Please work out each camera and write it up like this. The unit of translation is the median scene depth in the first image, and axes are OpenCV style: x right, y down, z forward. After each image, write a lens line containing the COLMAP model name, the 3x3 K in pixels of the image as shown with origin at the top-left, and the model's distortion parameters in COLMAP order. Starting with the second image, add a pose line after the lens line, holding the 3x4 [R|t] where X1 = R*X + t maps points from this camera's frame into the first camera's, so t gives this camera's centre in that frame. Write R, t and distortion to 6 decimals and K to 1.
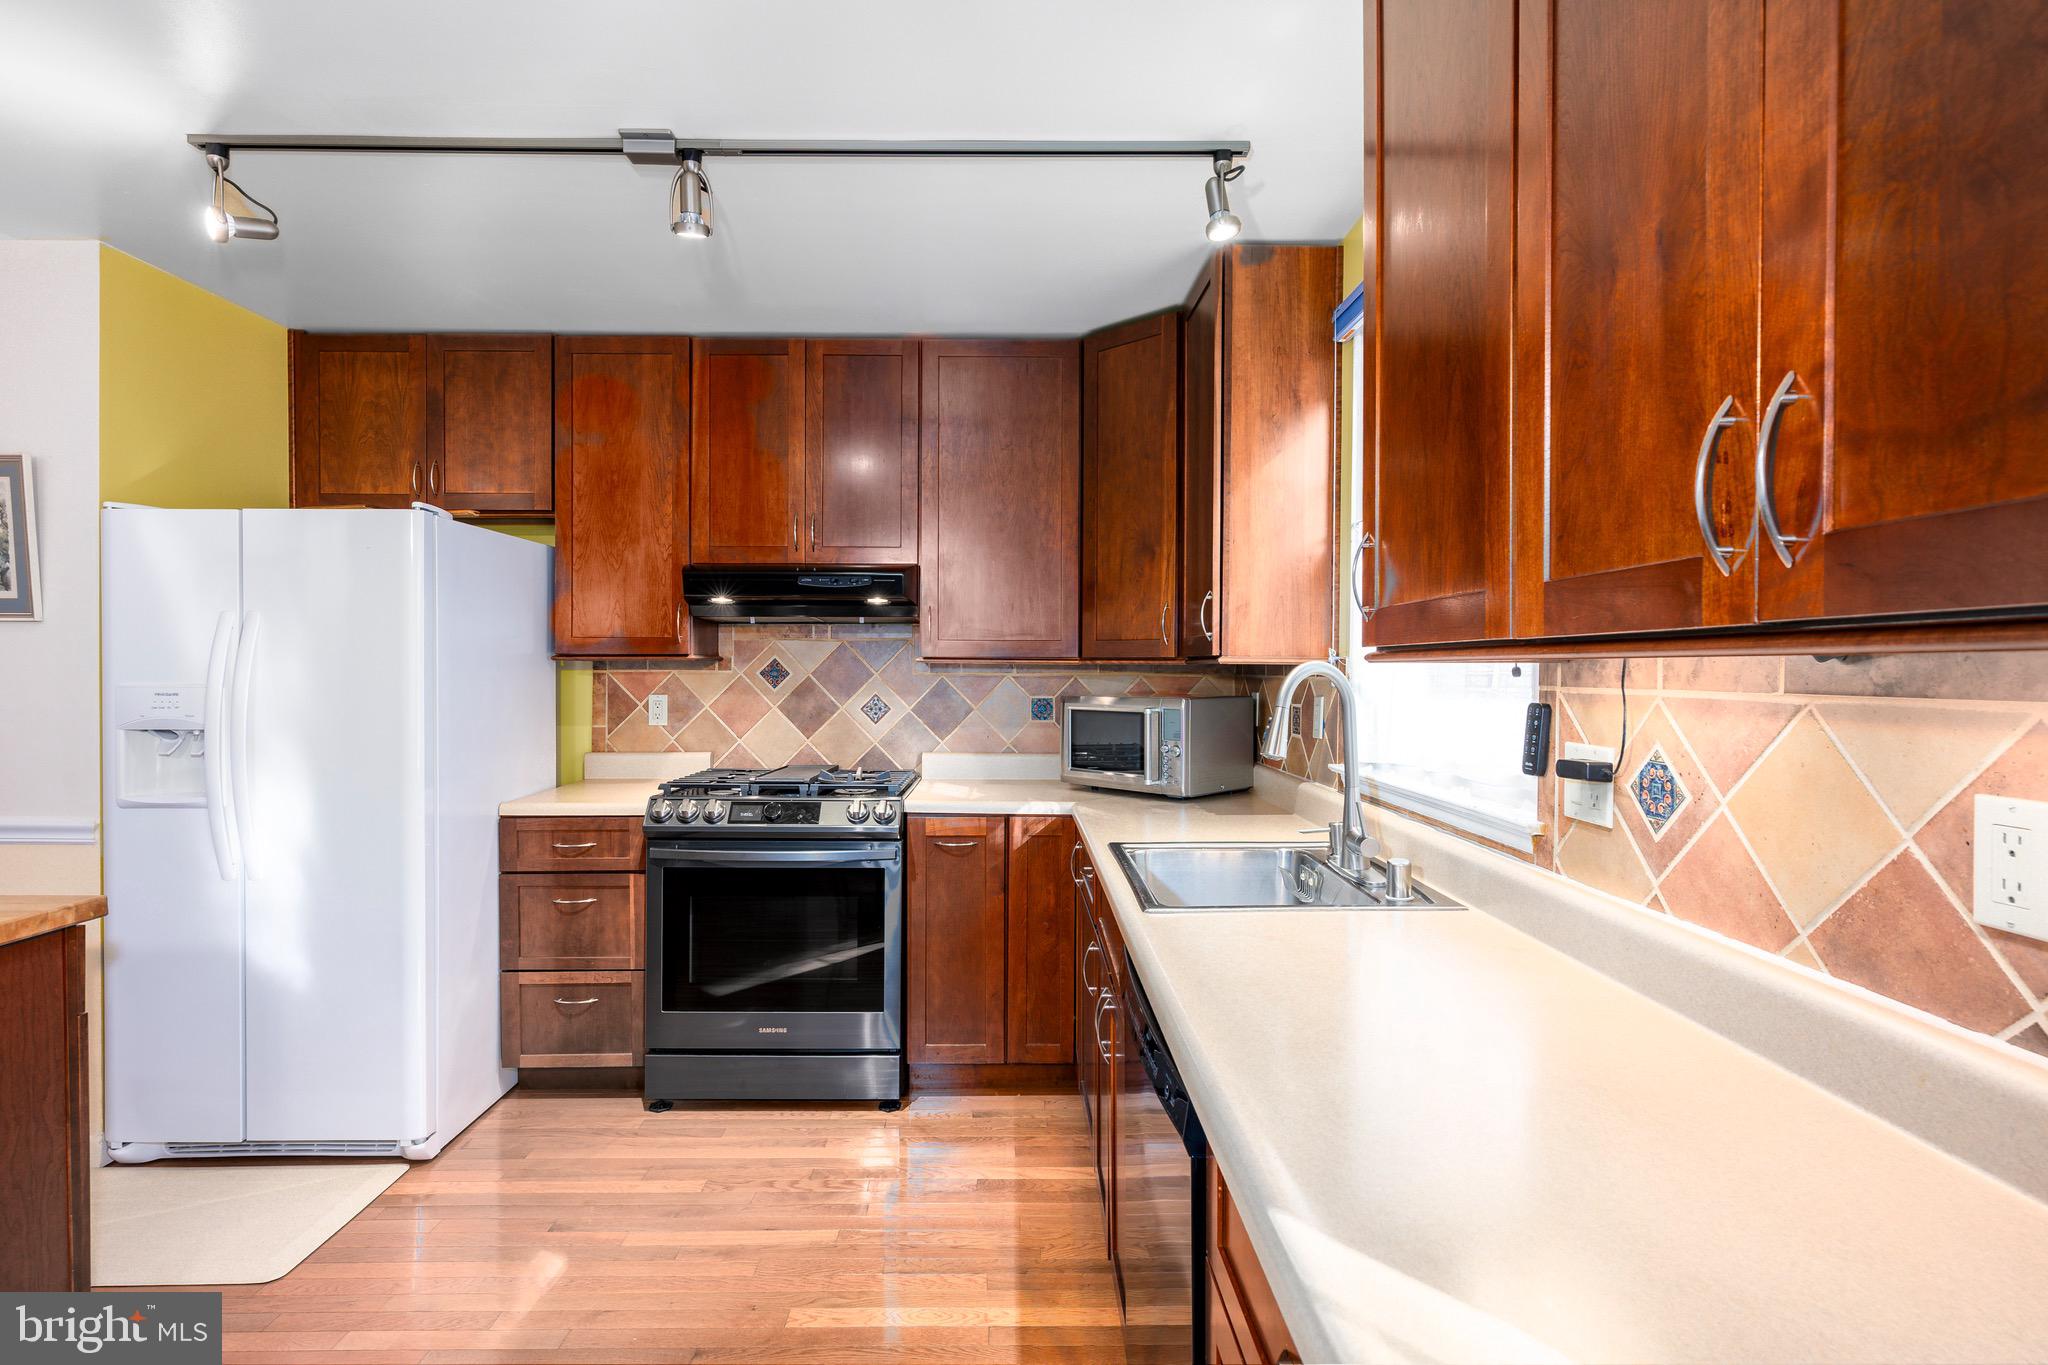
lens RADIAL K [[995.4, 0, 1010.5], [0, 995.4, 674.7], [0, 0, 1]] dist [-0.001266, 0.003931]
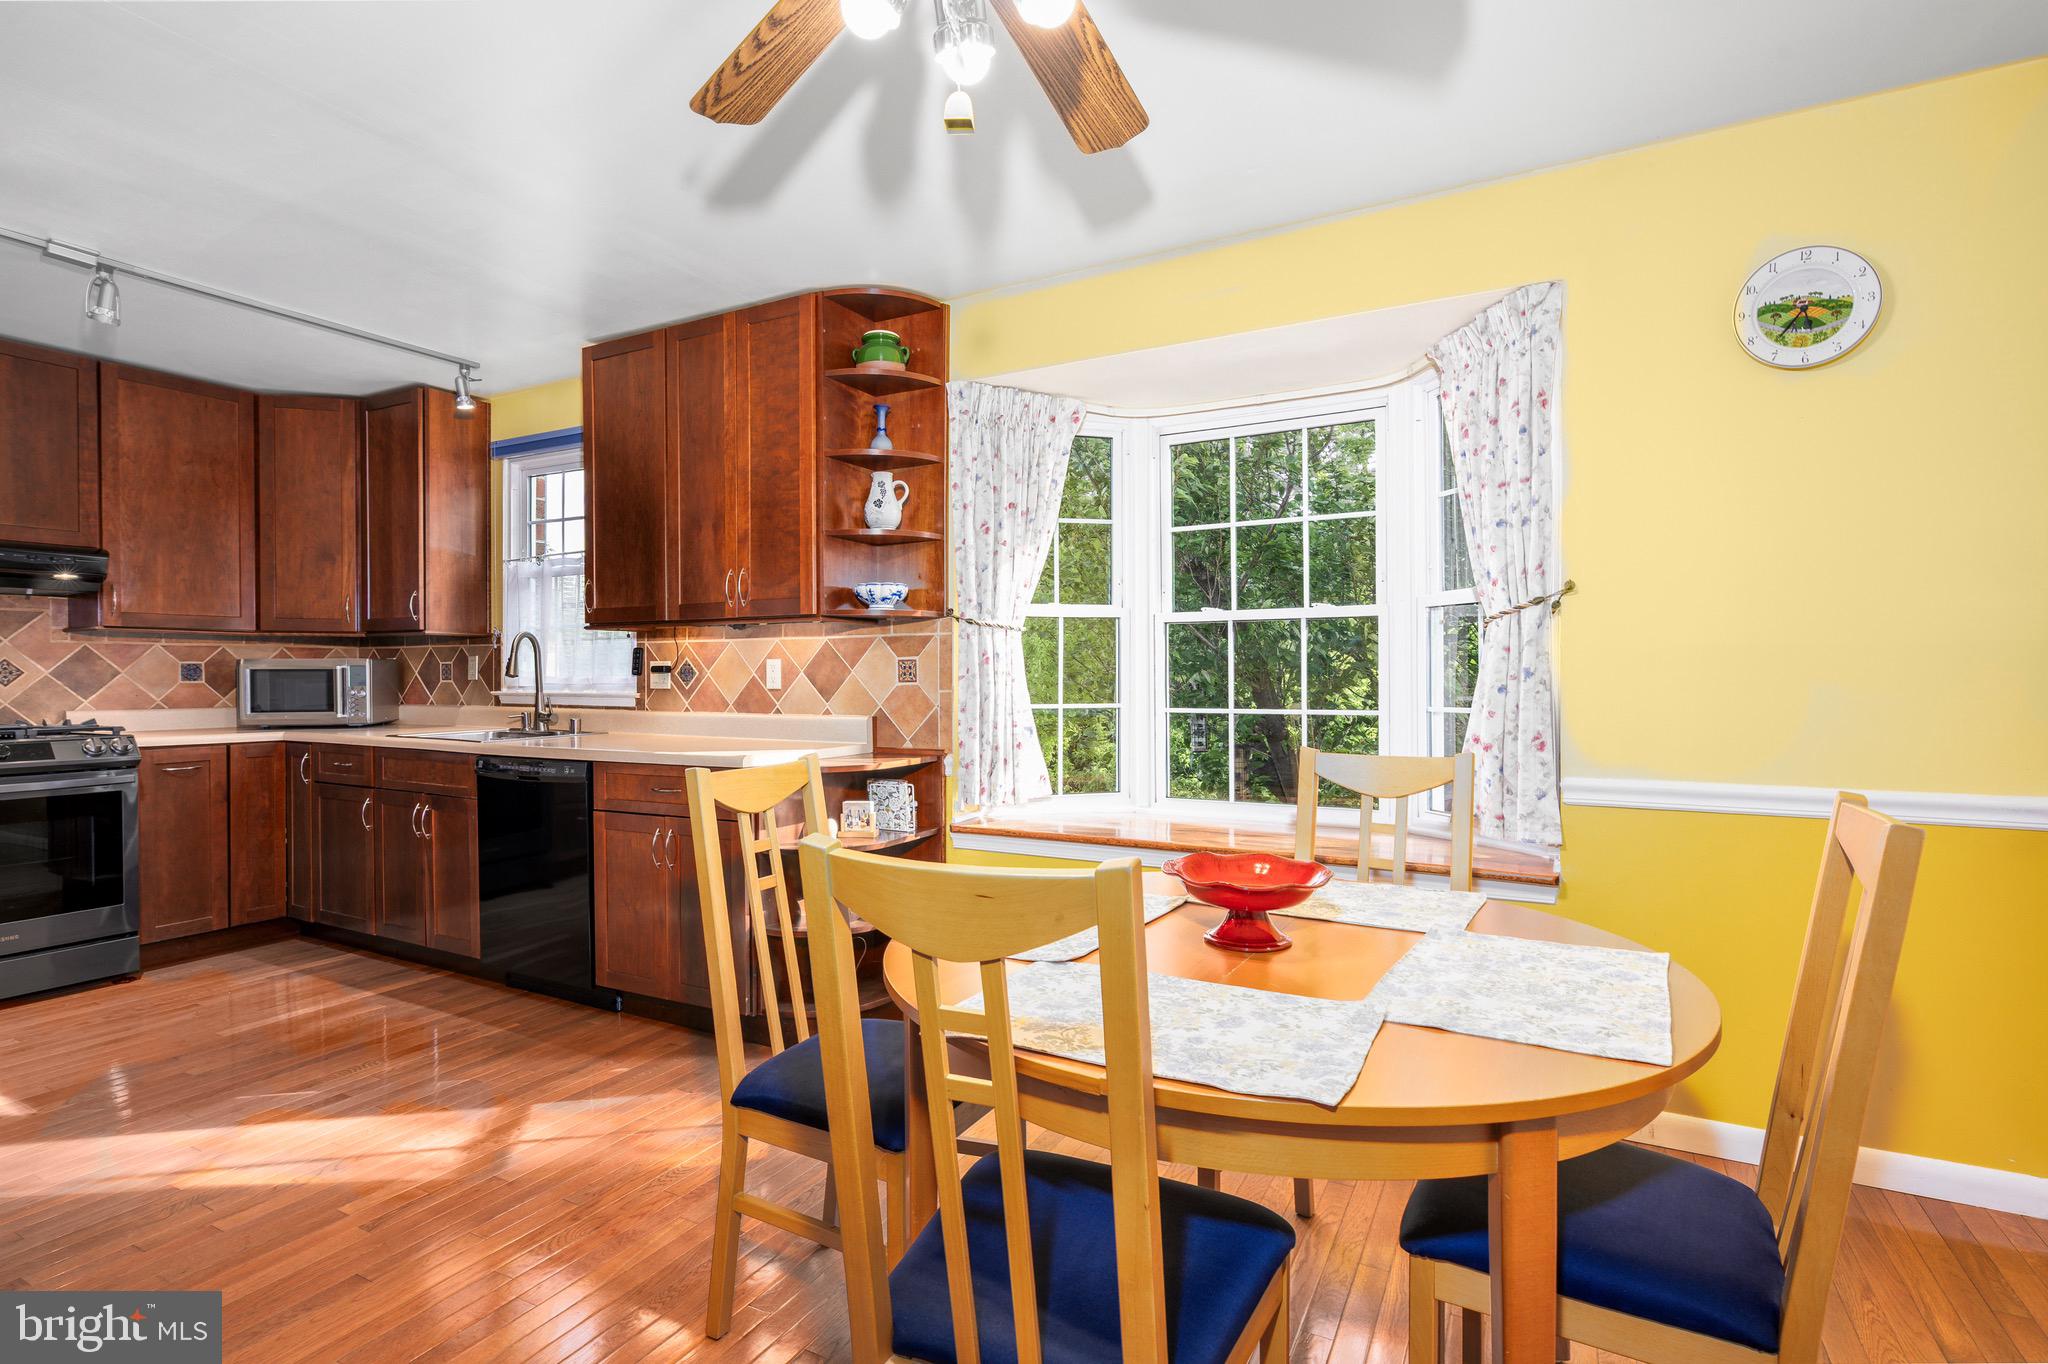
lens RADIAL K [[995.4, 0, 1021.1], [0, 995.4, 683.5], [0, 0, 1]] dist [-0.001266, 0.003931]
pose [[0.483704, -0.014441, 0.875112, -0.720135], [0.009652, 0.999891, 0.011164, 0.058379], [-0.875178, 0.003047, 0.483791, -0.649881]]
